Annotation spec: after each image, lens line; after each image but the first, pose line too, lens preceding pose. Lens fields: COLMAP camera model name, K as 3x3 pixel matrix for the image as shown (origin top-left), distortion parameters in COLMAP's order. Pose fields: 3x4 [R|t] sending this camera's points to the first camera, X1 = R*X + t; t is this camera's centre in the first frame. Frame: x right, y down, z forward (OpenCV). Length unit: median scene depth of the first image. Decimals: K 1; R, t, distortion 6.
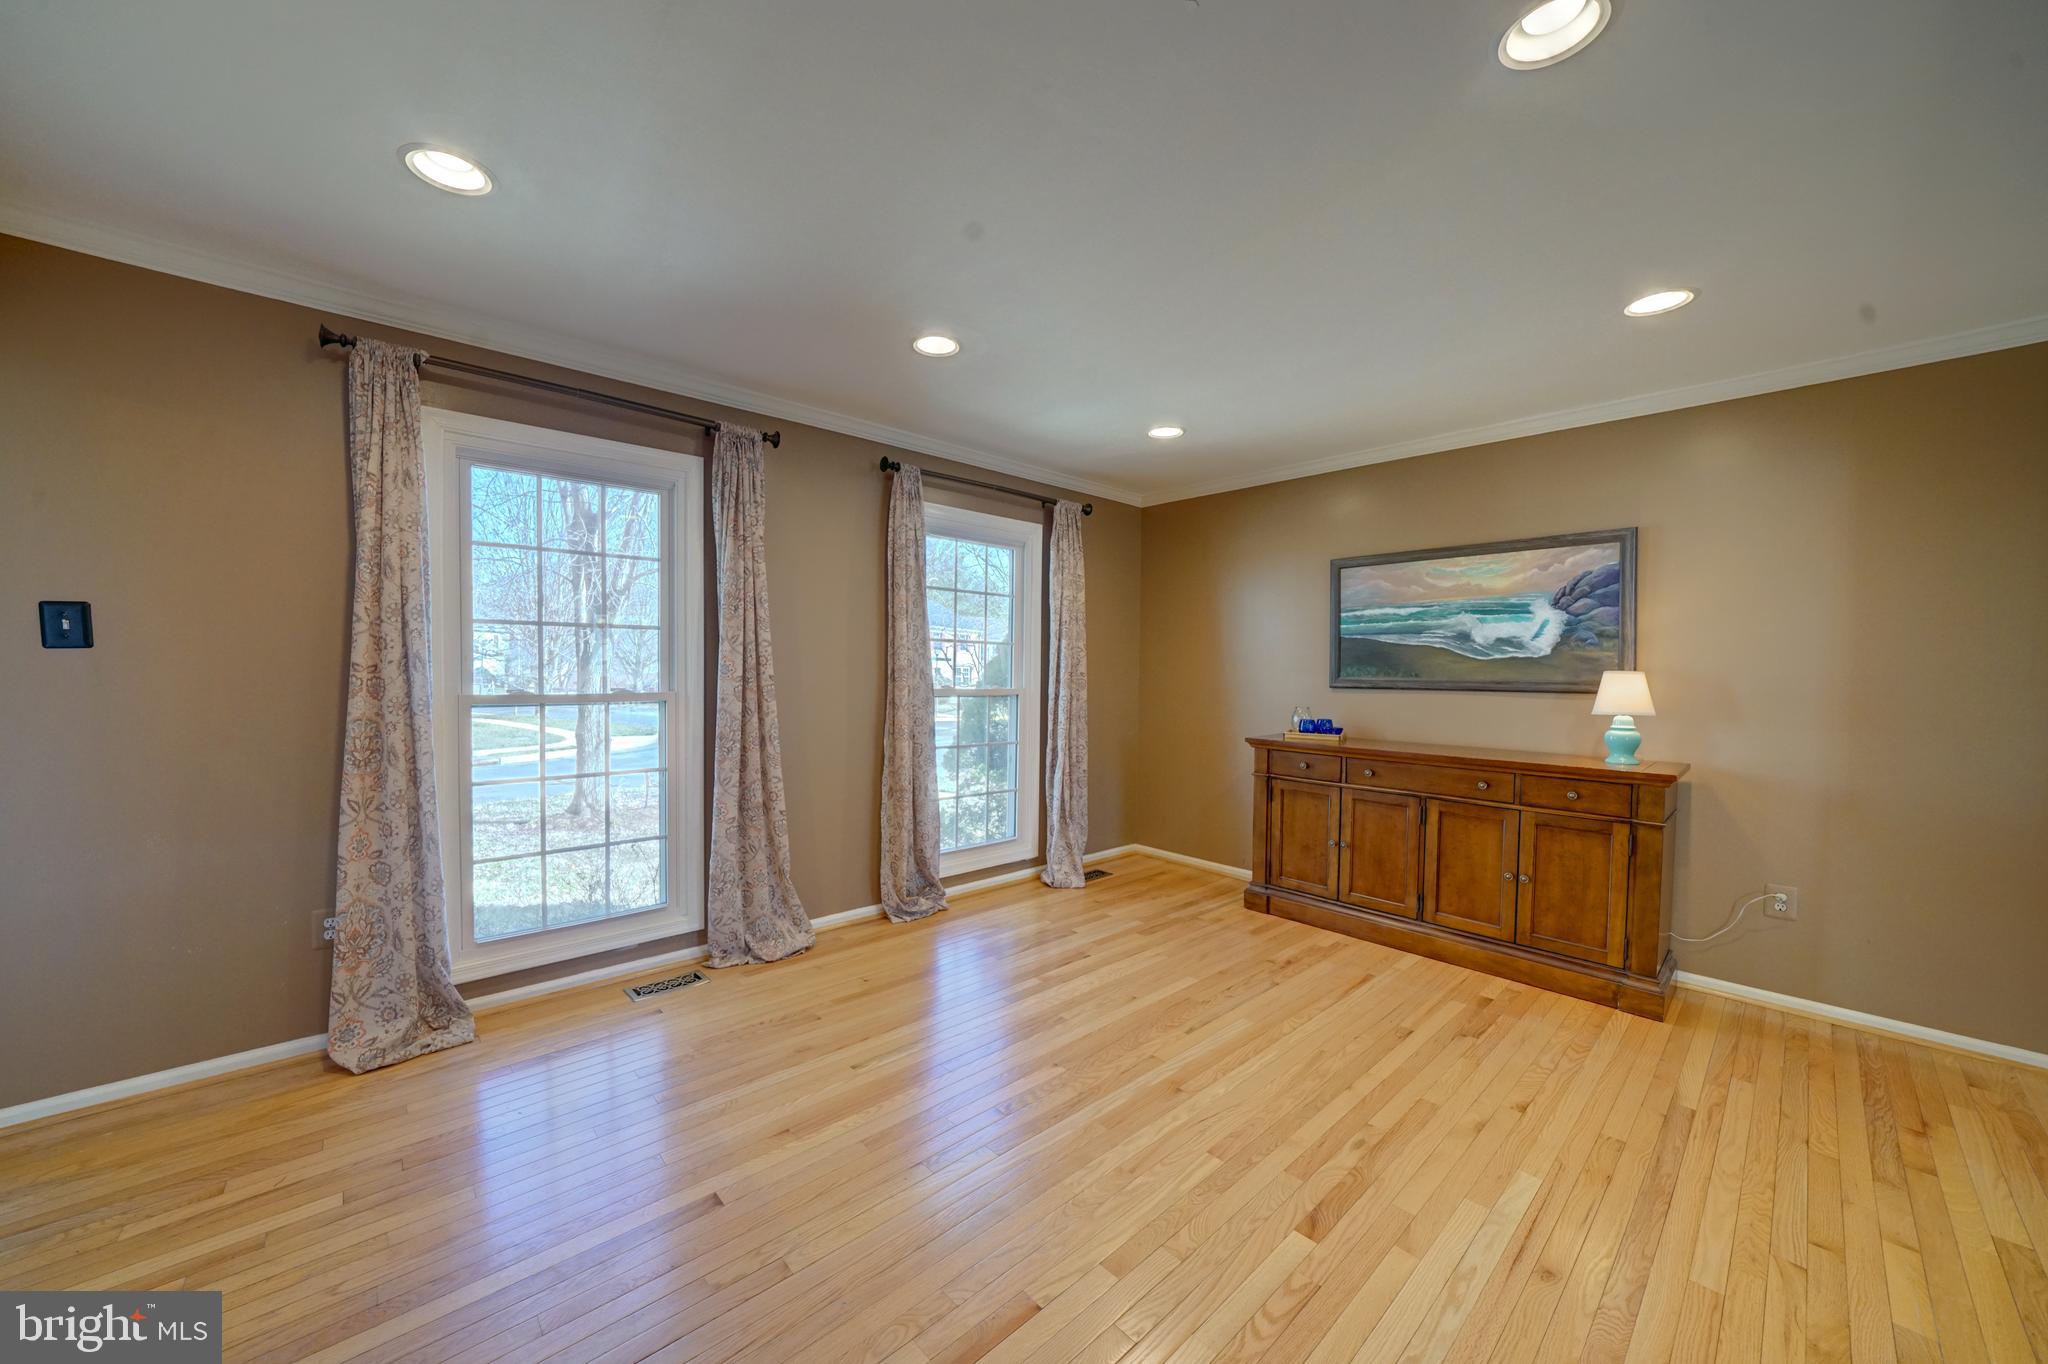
lens RADIAL K [[776.4, 0, 1005.8], [0, 776.4, 688.1], [0, 0, 1]] dist [-0.013130, -0.000060]
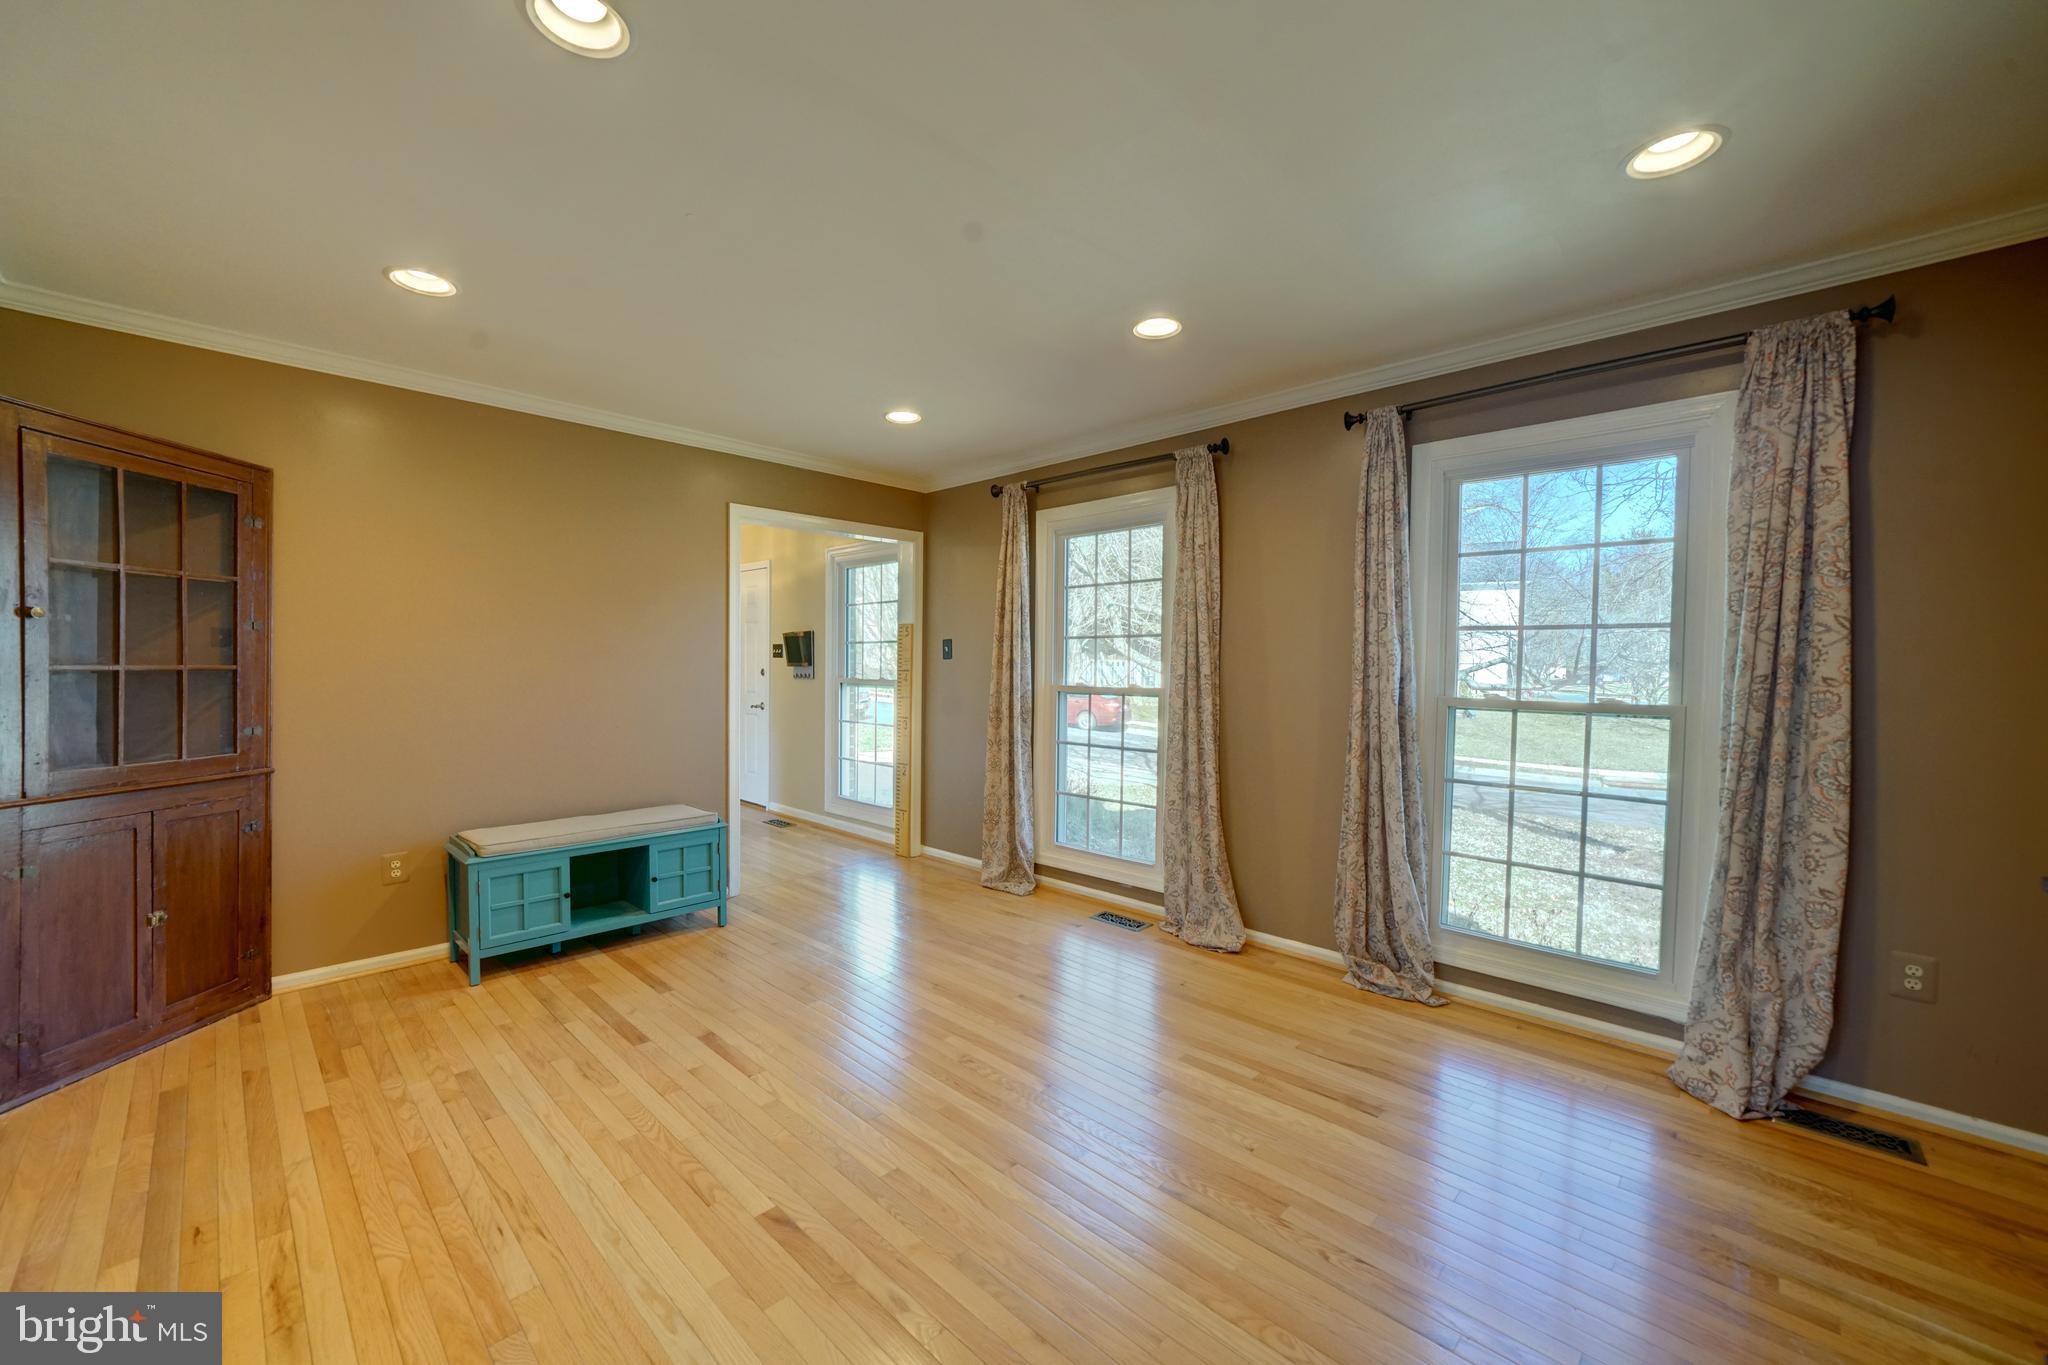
lens RADIAL K [[866.6, 0, 1024.0], [0, 866.6, 682.5], [0, 0, 1]] dist [-0.002456, 0.000156]
pose [[0.002757, 0.005423, -0.999981, 0.877236], [-0.036823, 0.999308, 0.005318, -0.002193], [0.999318, 0.036808, 0.002955, 0.752371]]
